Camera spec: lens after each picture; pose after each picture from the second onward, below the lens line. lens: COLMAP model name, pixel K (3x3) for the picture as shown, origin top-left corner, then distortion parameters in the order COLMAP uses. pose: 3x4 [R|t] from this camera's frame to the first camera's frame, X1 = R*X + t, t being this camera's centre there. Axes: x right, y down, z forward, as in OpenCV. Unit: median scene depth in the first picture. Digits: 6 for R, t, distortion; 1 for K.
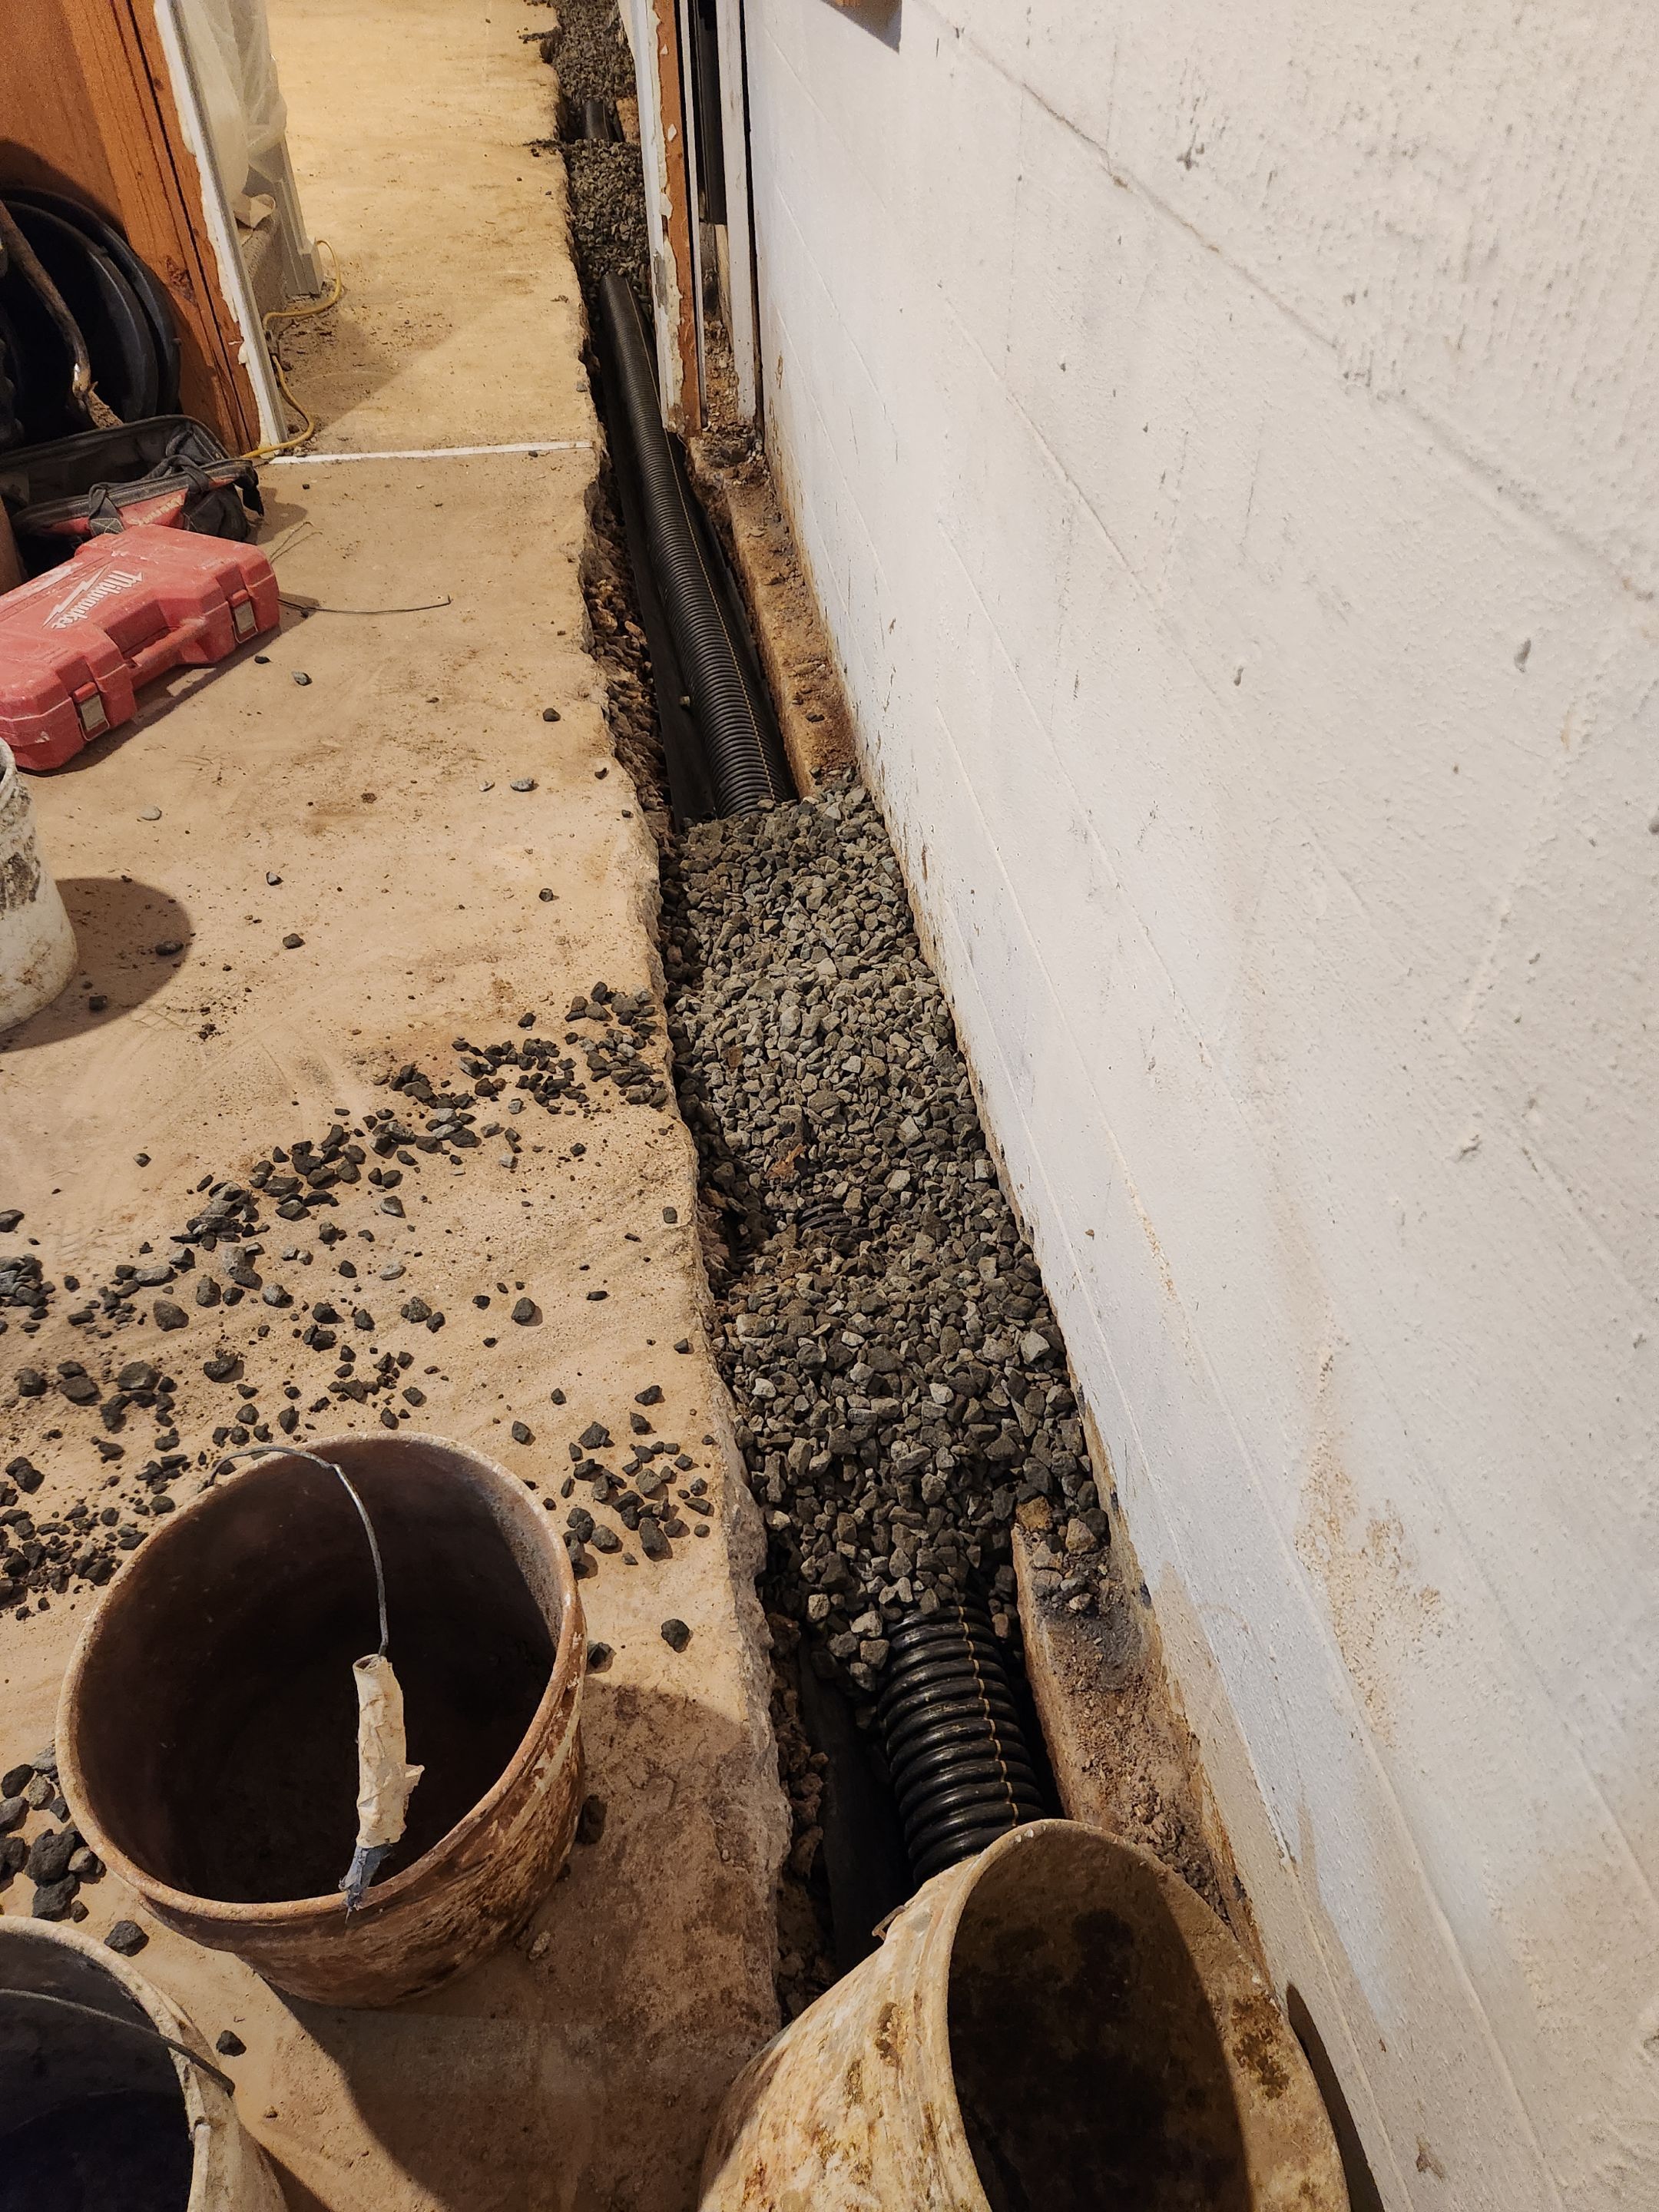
lens RADIAL K [[1476.0, 0, 817.1], [0, 1476.0, 1119.9], [0, 0, 1]] dist [0.070648, -0.058174]
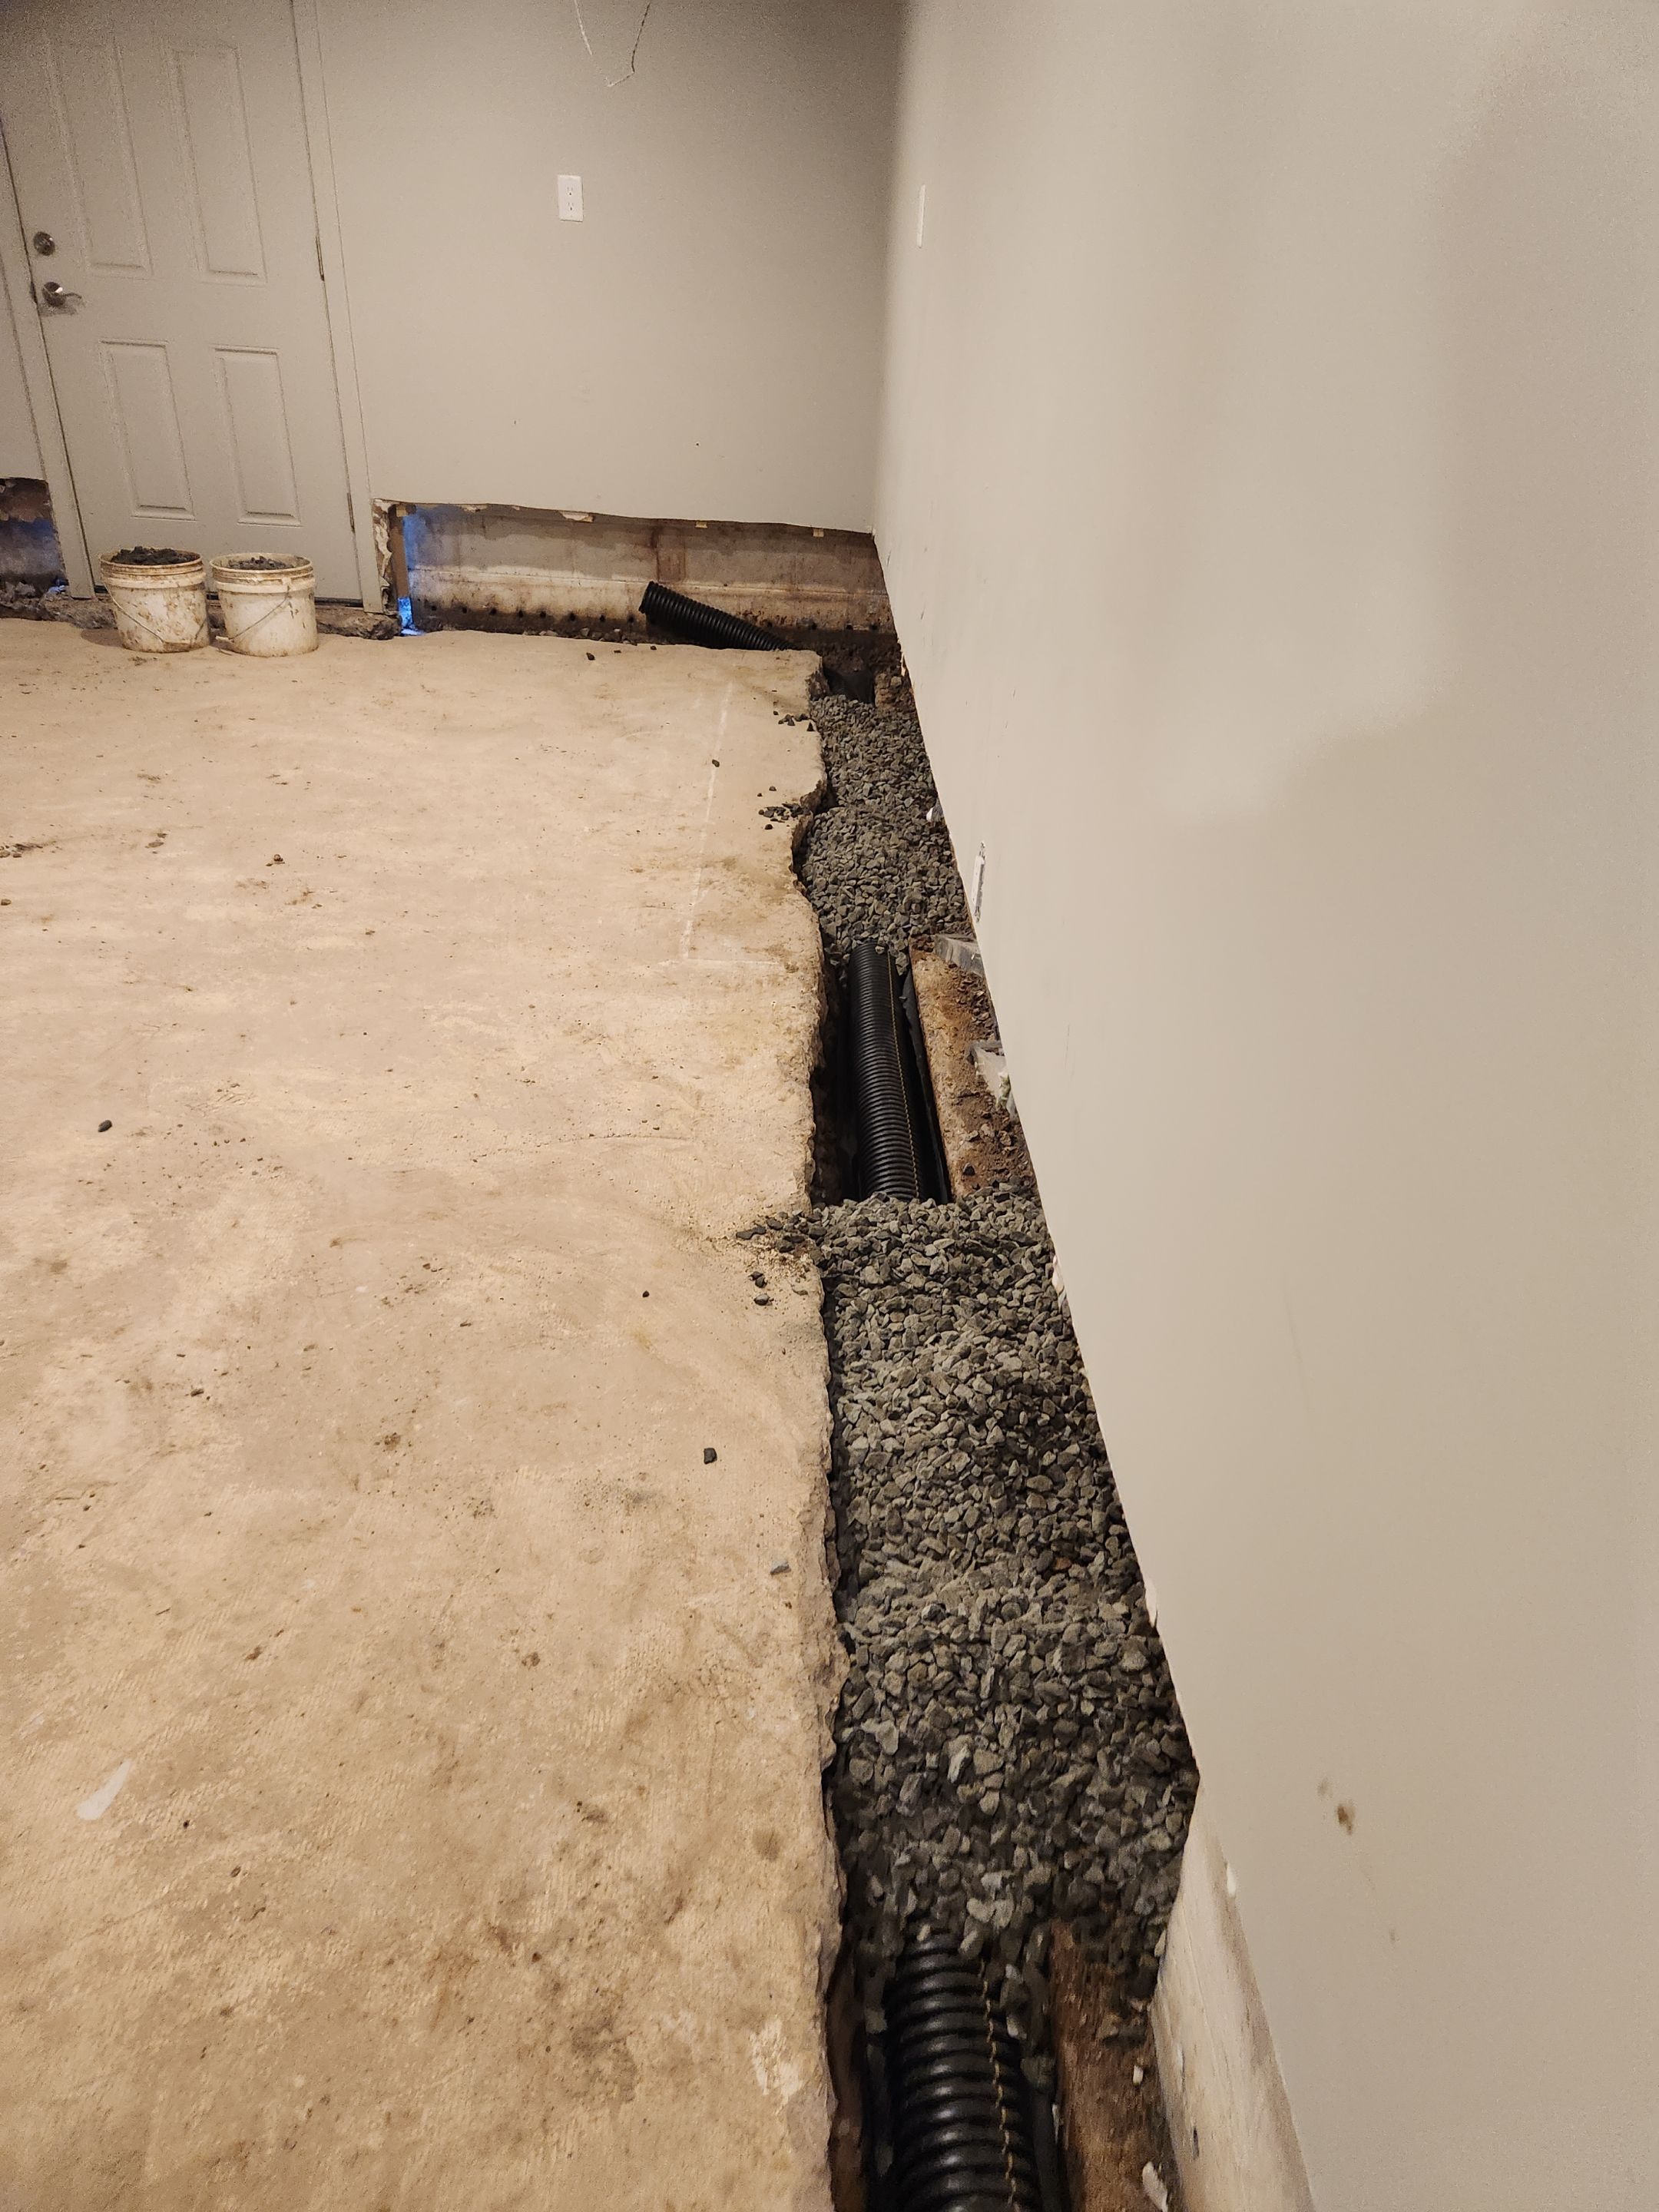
lens RADIAL K [[1476.0, 0, 817.1], [0, 1476.0, 1119.9], [0, 0, 1]] dist [0.070648, -0.058174]
pose [[0.990818, 0.091652, -0.099398, -0.110143], [-0.113009, 0.964985, -0.236711, -0.489146], [0.074222, 0.245771, 0.966482, 0.477451]]
